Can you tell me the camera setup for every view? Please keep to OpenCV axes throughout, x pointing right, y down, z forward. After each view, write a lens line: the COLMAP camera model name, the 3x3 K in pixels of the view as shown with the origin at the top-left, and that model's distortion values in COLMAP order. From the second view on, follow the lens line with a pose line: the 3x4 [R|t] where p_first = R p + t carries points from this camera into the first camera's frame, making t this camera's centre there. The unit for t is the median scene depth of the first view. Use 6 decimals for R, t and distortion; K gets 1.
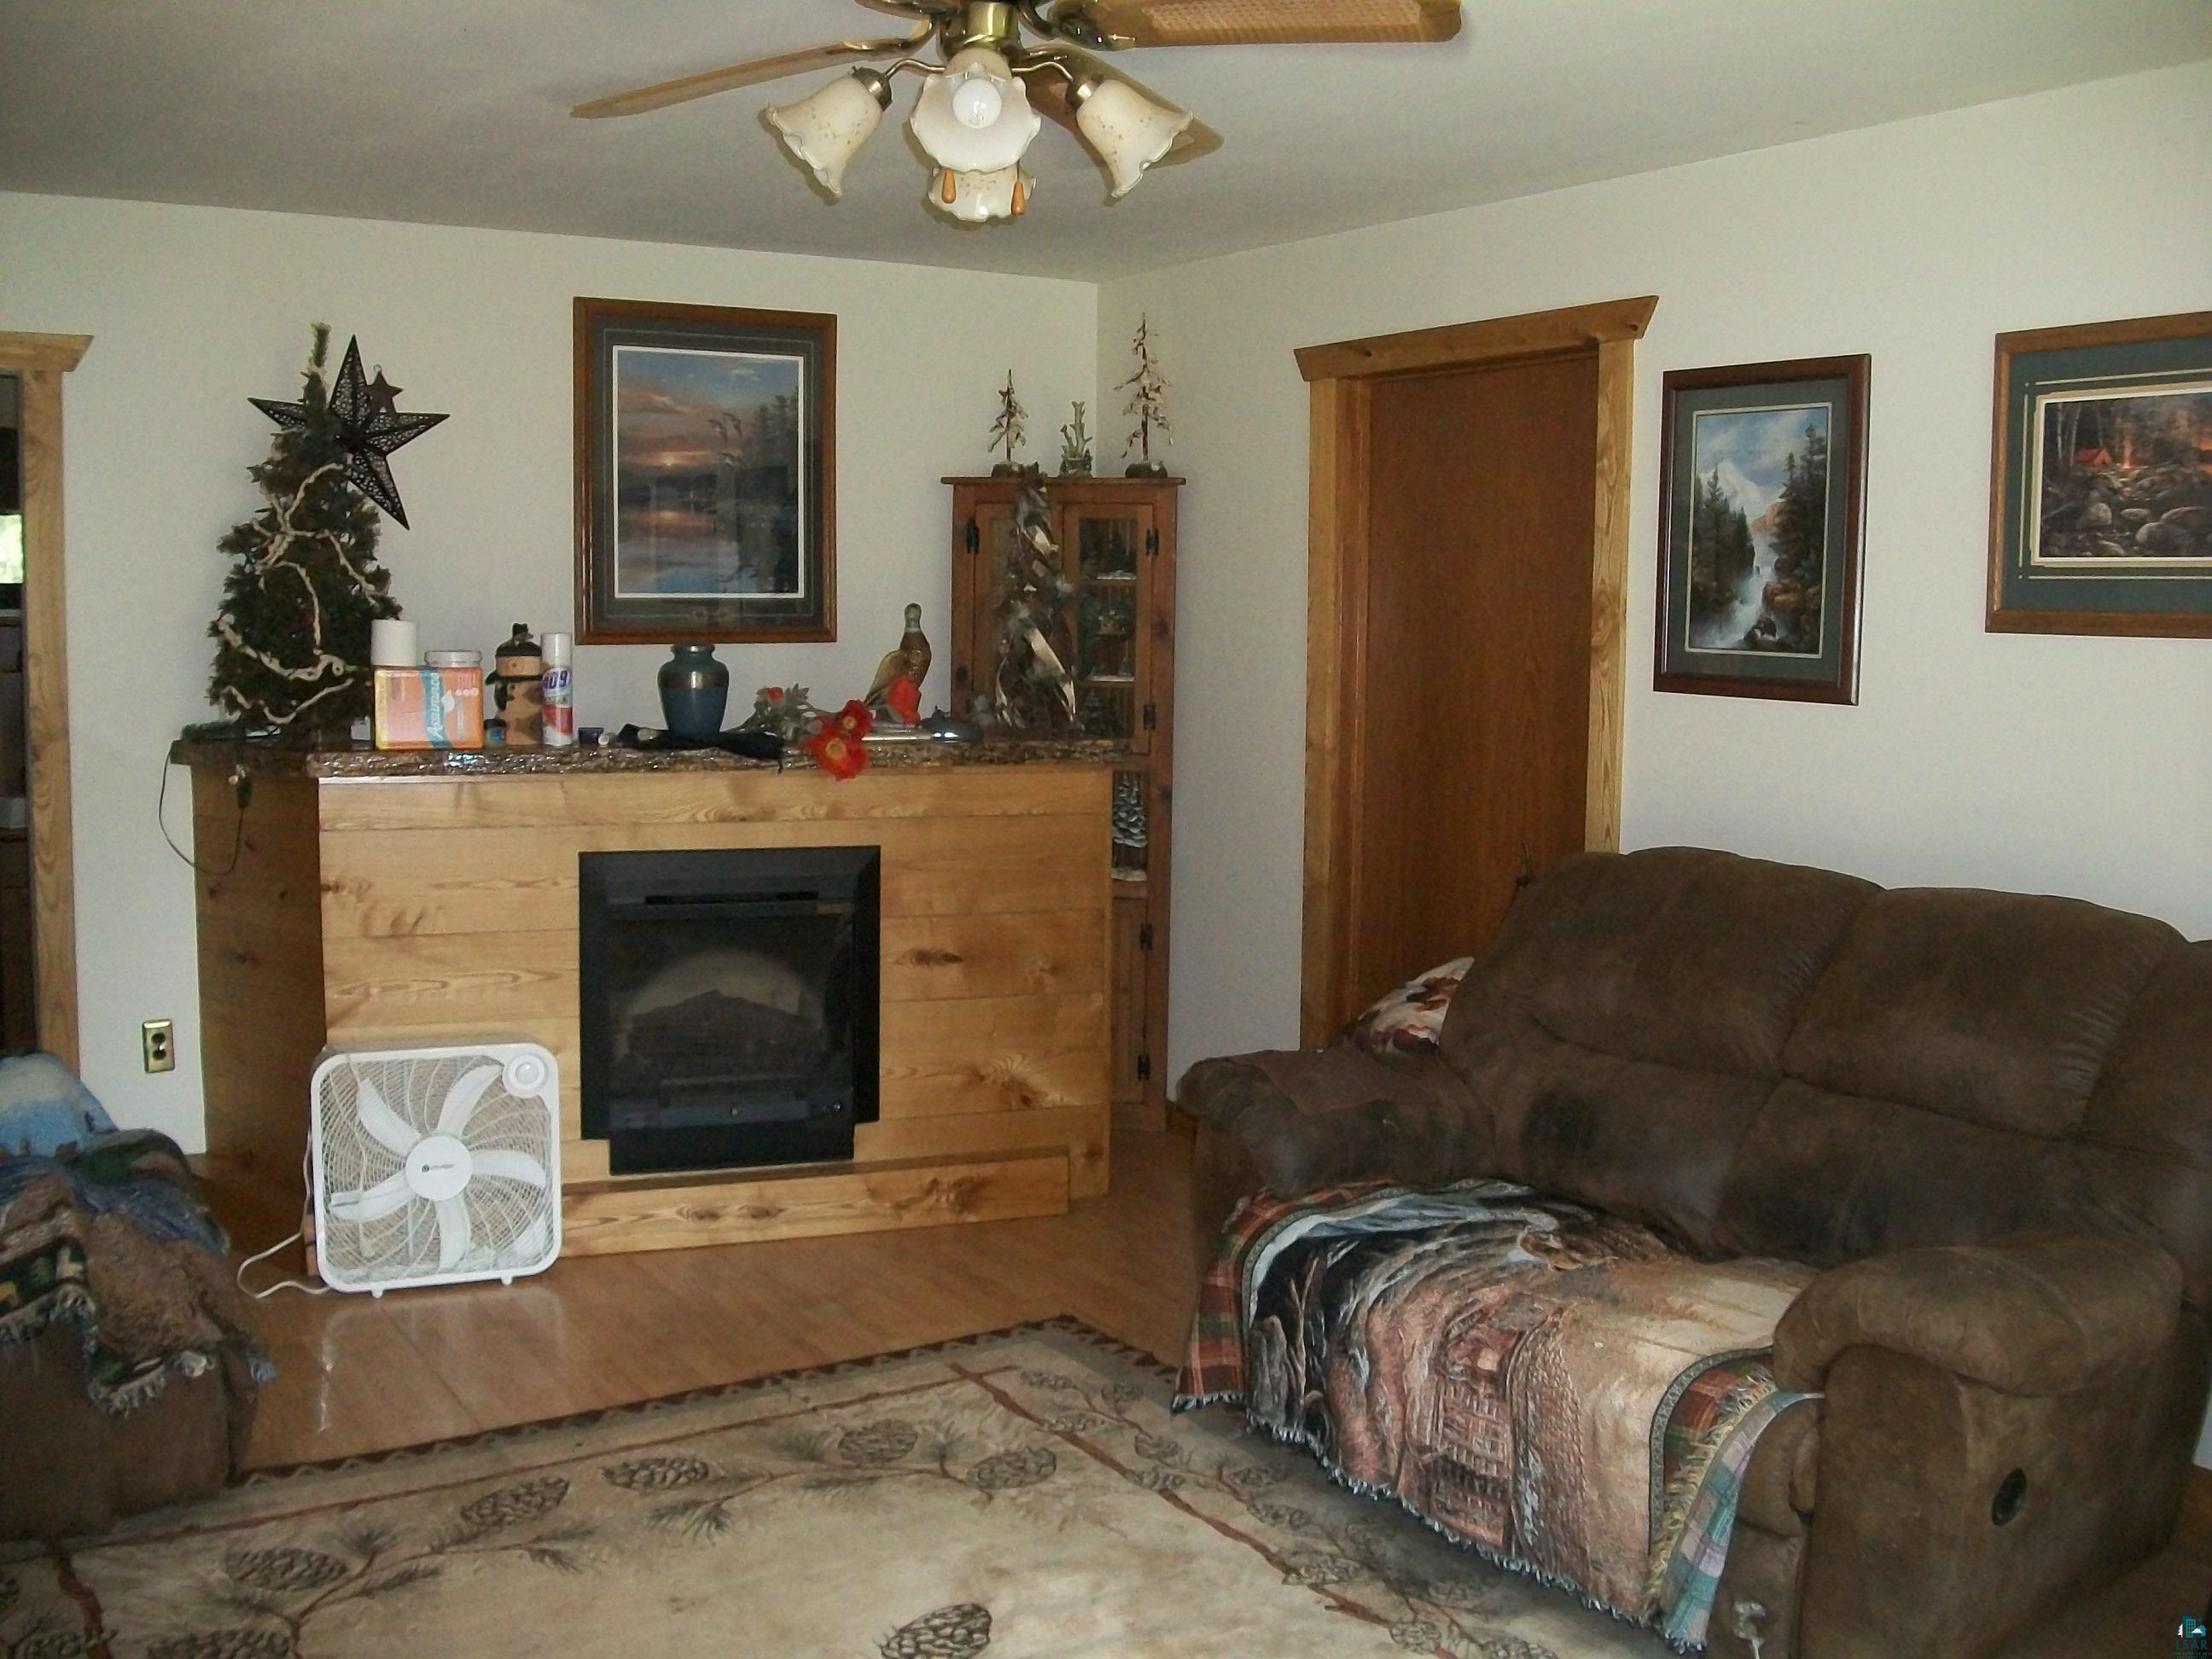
lens RADIAL K [[2118.8, 0, 1077.6], [0, 2118.8, 823.5], [0, 0, 1]] dist [-0.139636, 0.077515]
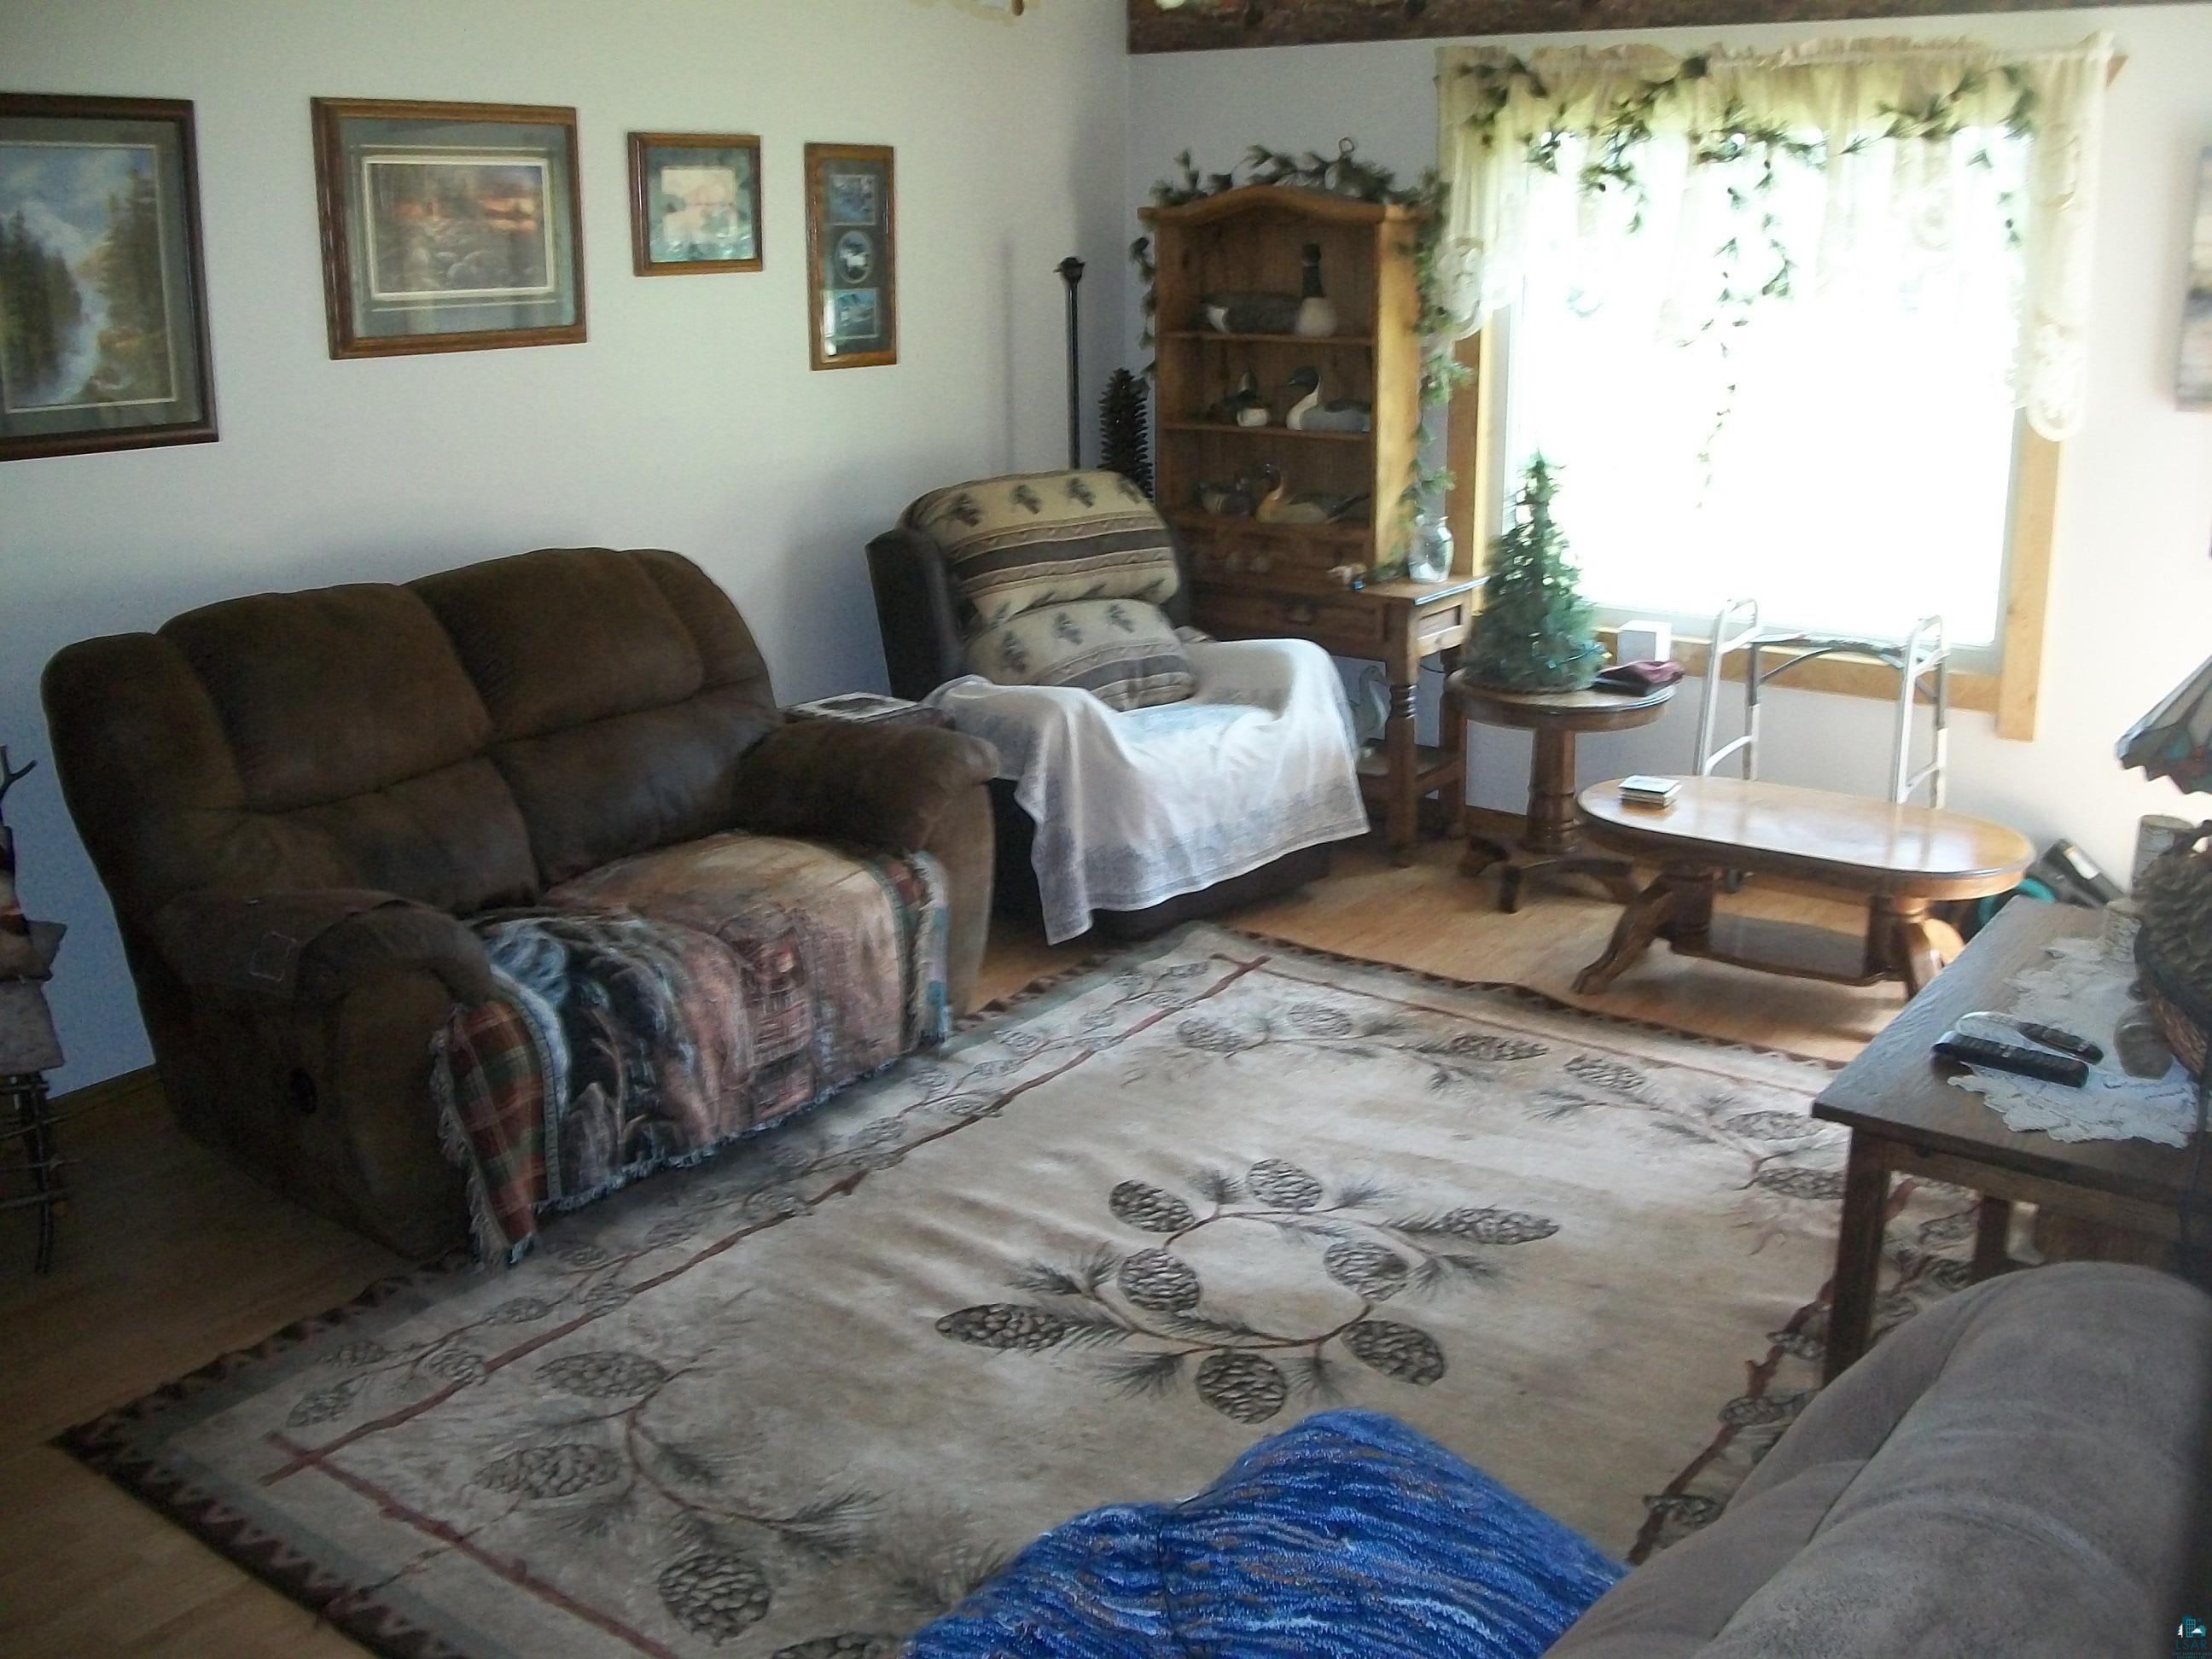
lens RADIAL K [[2118.8, 0, 1077.6], [0, 2118.8, 823.5], [0, 0, 1]] dist [-0.139636, 0.077515]
pose [[-0.358261, -0.254244, 0.898337, -0.841454], [0.100336, 0.946149, 0.307790, -0.165566], [-0.928214, 0.200405, -0.313458, 1.049066]]
